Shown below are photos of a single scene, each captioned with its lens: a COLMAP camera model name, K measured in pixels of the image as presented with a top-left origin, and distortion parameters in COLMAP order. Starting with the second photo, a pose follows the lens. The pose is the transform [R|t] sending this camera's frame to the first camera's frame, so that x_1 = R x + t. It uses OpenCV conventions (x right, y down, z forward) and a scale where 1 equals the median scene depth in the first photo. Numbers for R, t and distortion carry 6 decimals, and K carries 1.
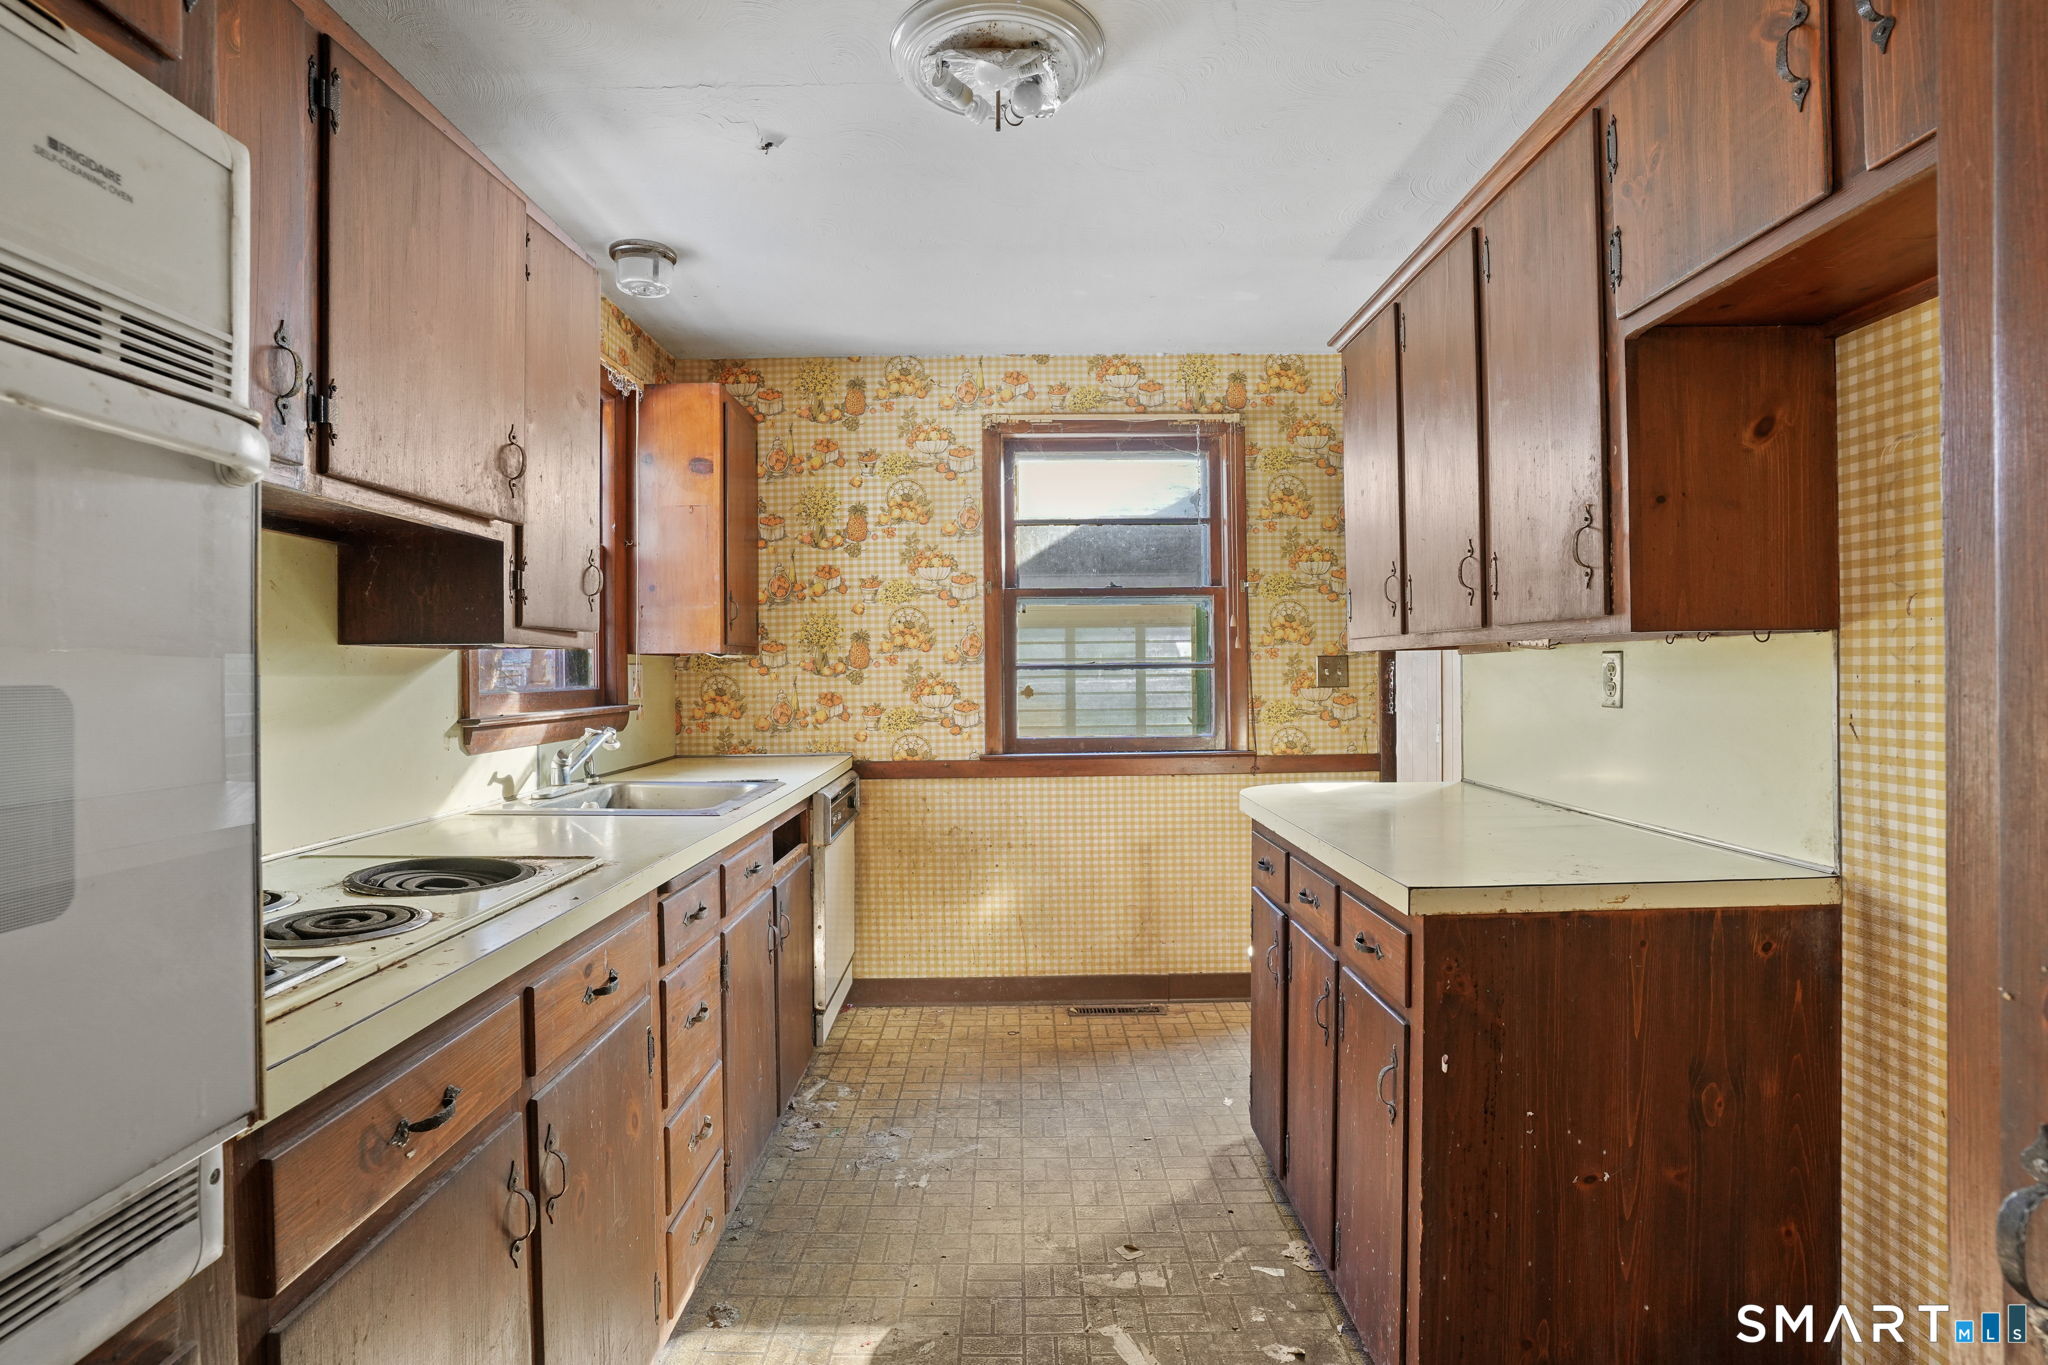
lens RADIAL K [[1045.9, 0, 1011.3], [0, 1045.9, 681.2], [0, 0, 1]] dist [-0.083764, 0.036838]
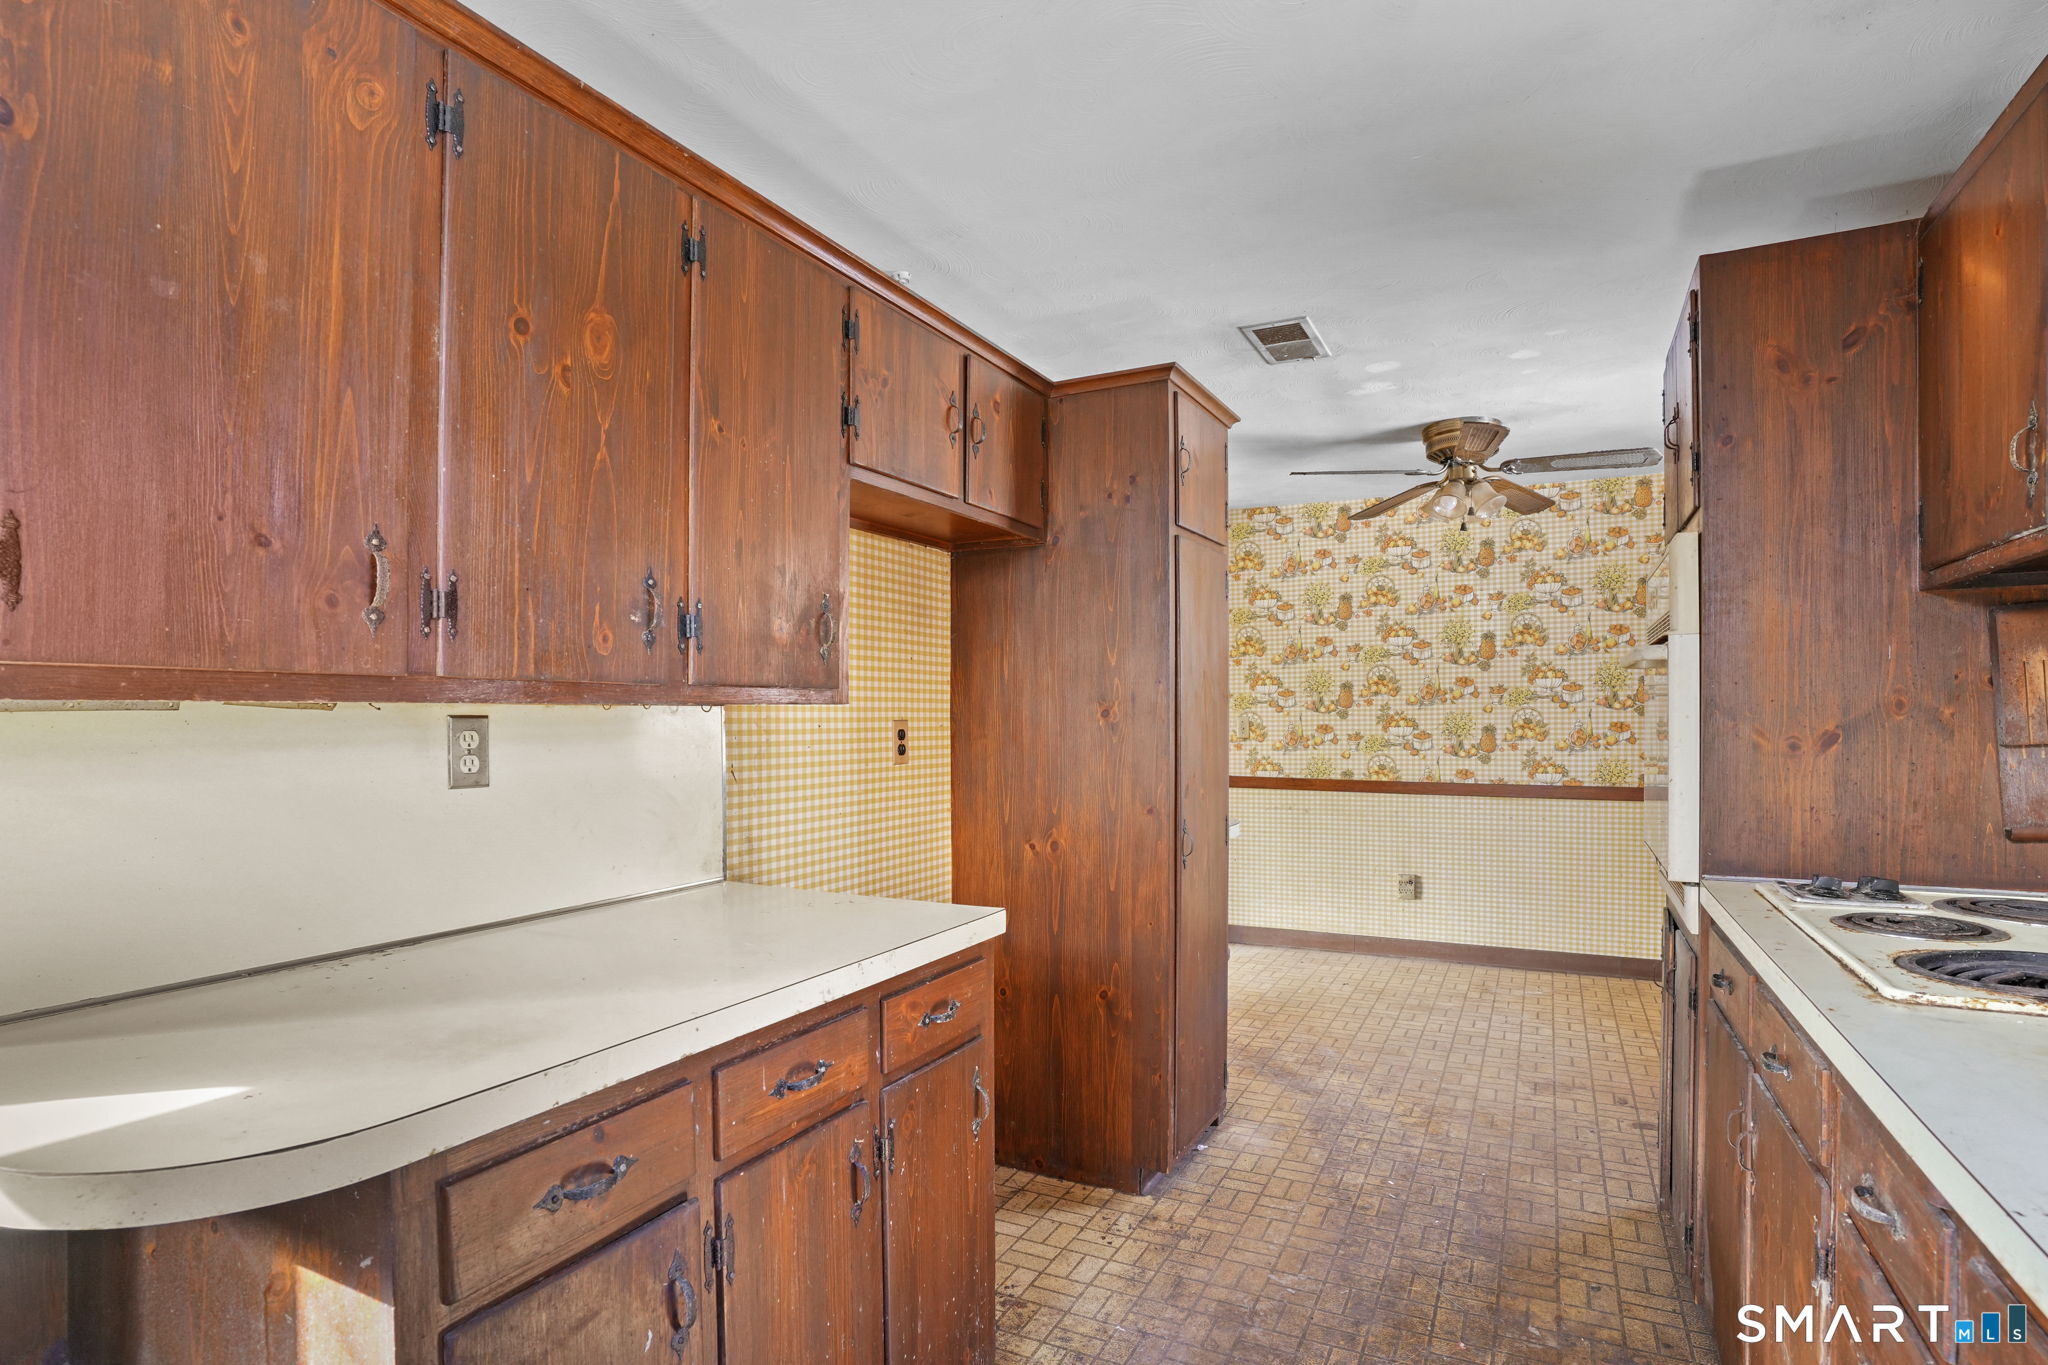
lens RADIAL K [[1045.9, 0, 1011.3], [0, 1045.9, 681.2], [0, 0, 1]] dist [-0.083764, 0.036838]
pose [[-0.886660, 0.002685, 0.462415, -0.205638], [-0.004742, 0.999878, -0.014899, -0.067963], [-0.462398, -0.015403, -0.886539, 2.214127]]
